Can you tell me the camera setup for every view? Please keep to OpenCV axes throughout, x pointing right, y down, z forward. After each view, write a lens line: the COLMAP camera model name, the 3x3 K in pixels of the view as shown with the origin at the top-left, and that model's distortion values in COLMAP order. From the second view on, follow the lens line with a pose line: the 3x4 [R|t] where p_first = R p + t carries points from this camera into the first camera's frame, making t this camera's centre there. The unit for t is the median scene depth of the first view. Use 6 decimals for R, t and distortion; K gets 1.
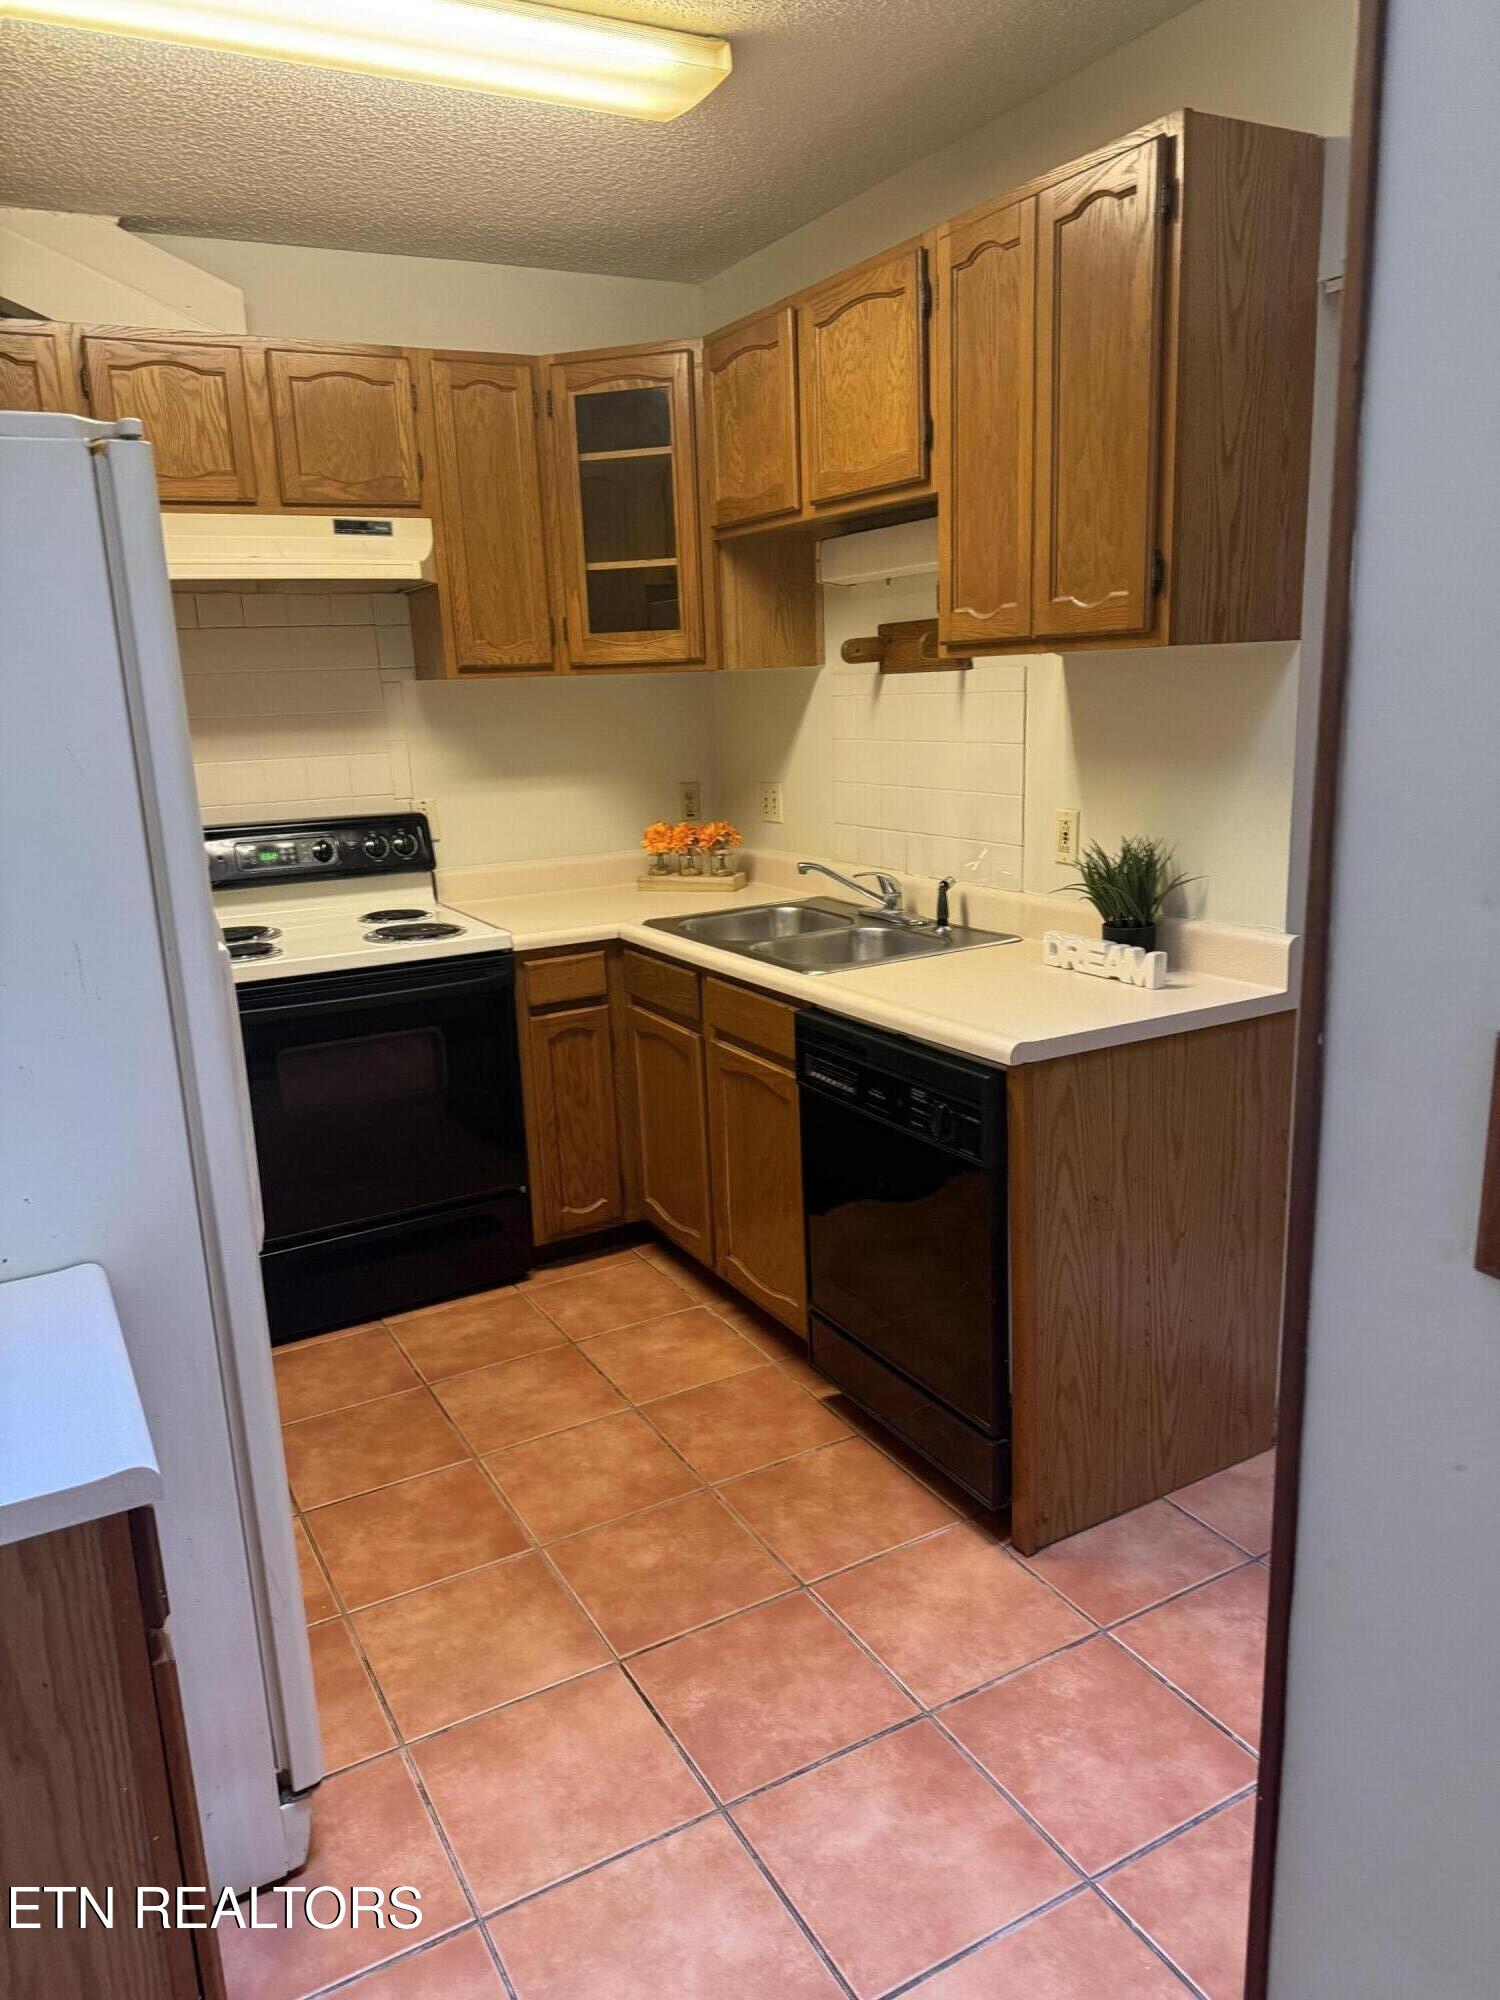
lens RADIAL K [[1440.5, 0, 747.6], [0, 1440.5, 1000.9], [0, 0, 1]] dist [0.090072, -0.127759]
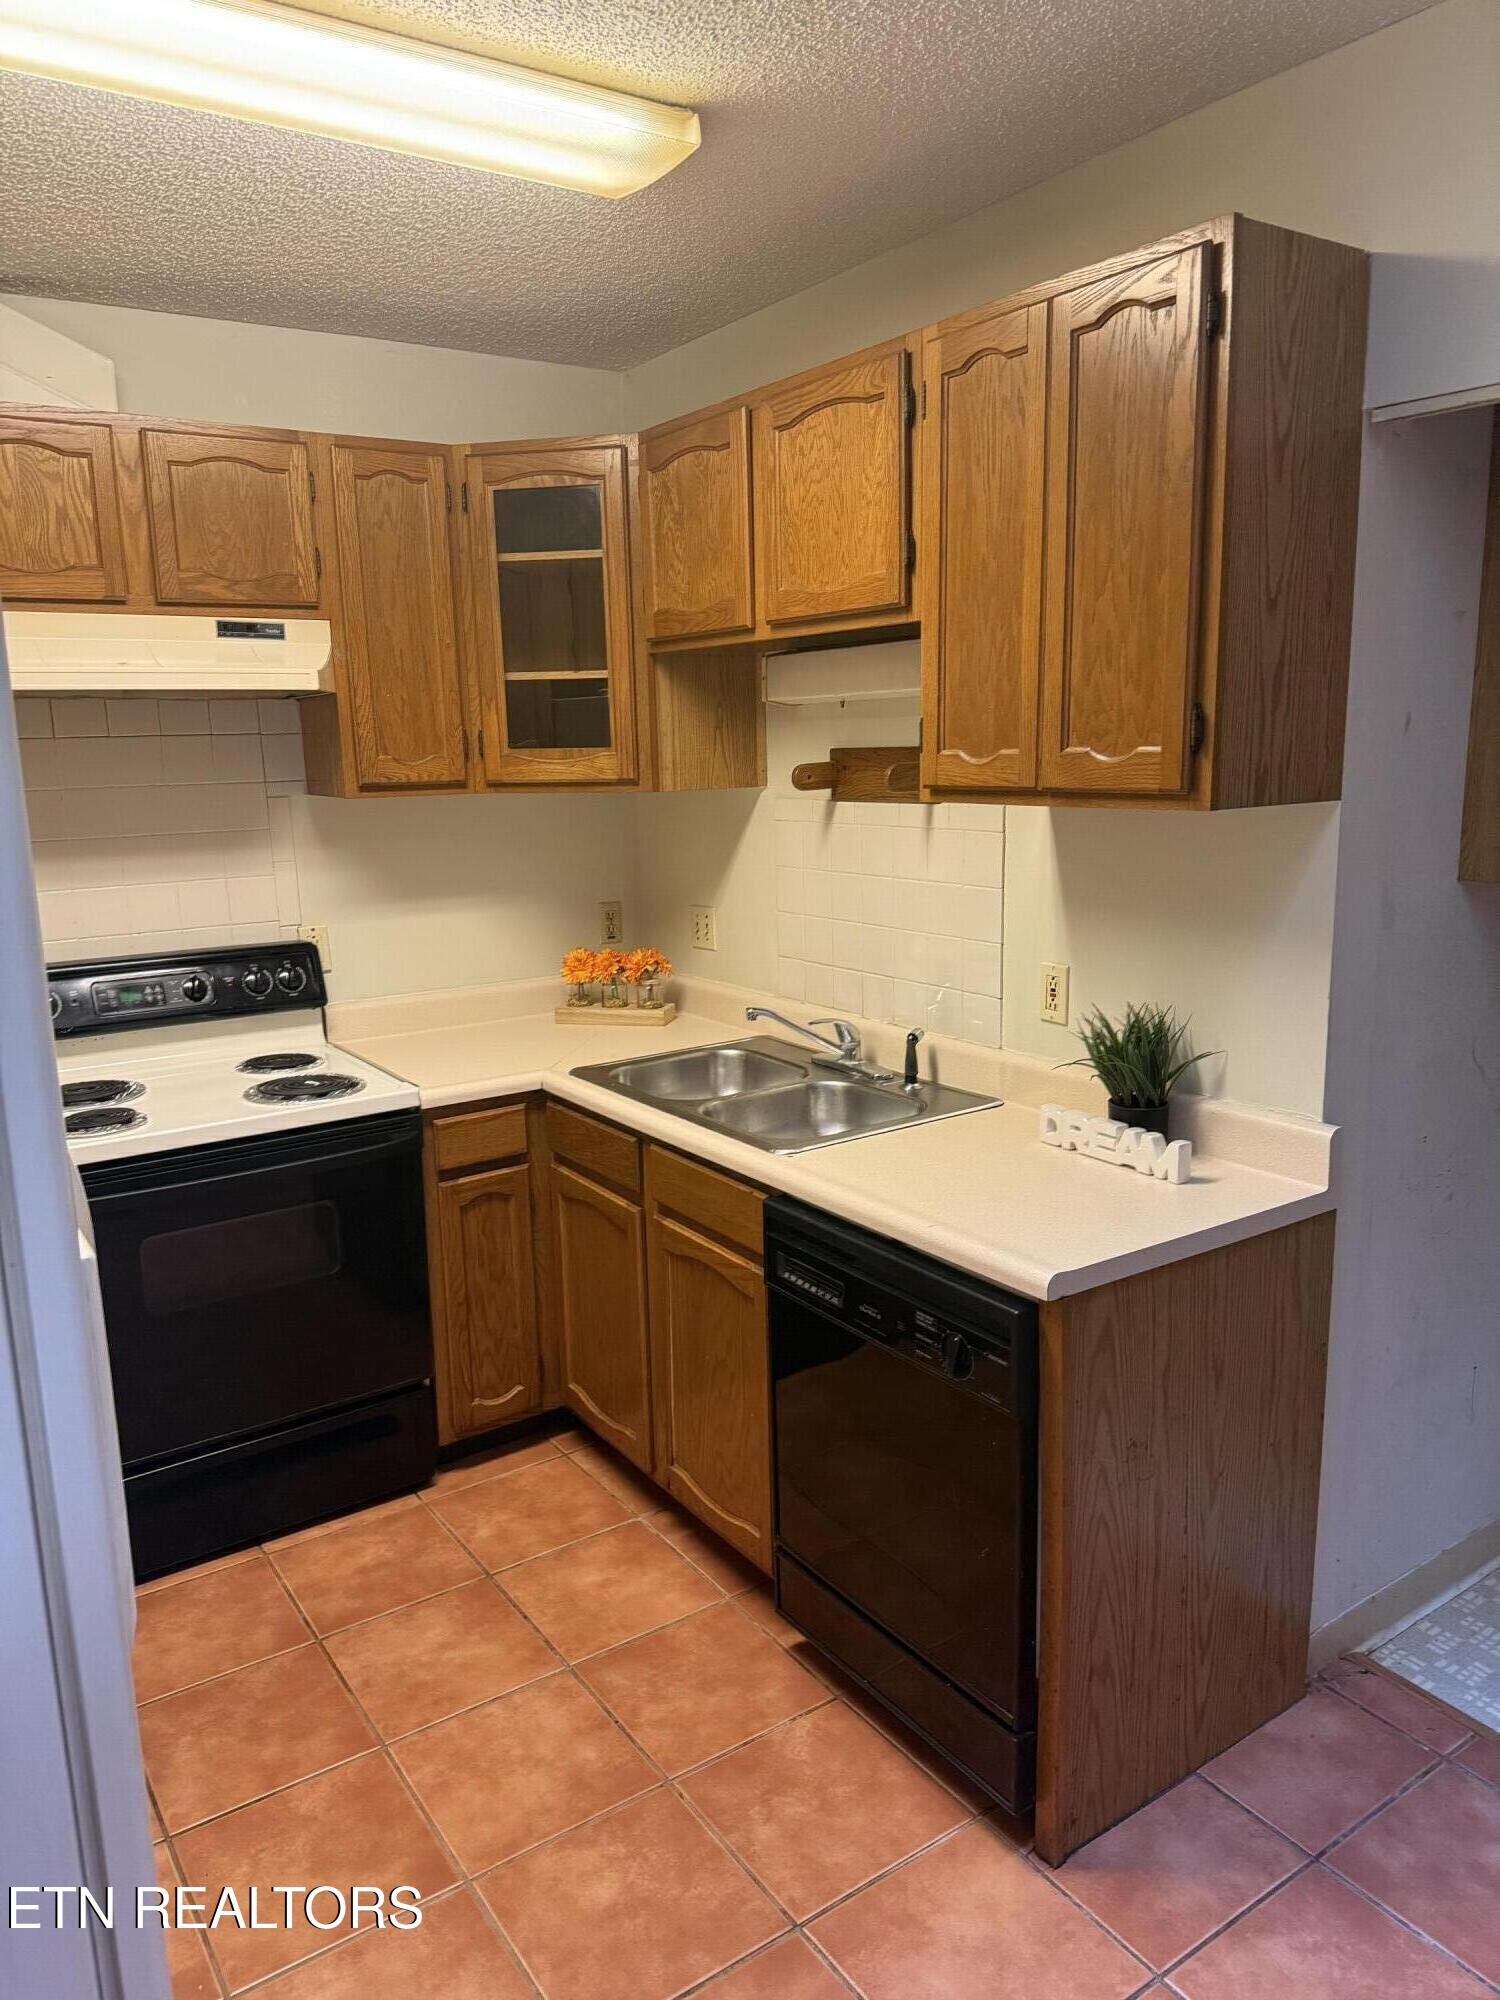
lens RADIAL K [[1440.5, 0, 747.6], [0, 1440.5, 1000.9], [0, 0, 1]] dist [0.090072, -0.127759]
pose [[0.995789, 0.000132, 0.091676, -0.053105], [0.003785, 0.999087, -0.042545, -0.072180], [-0.091598, 0.042713, 0.994880, 0.123116]]
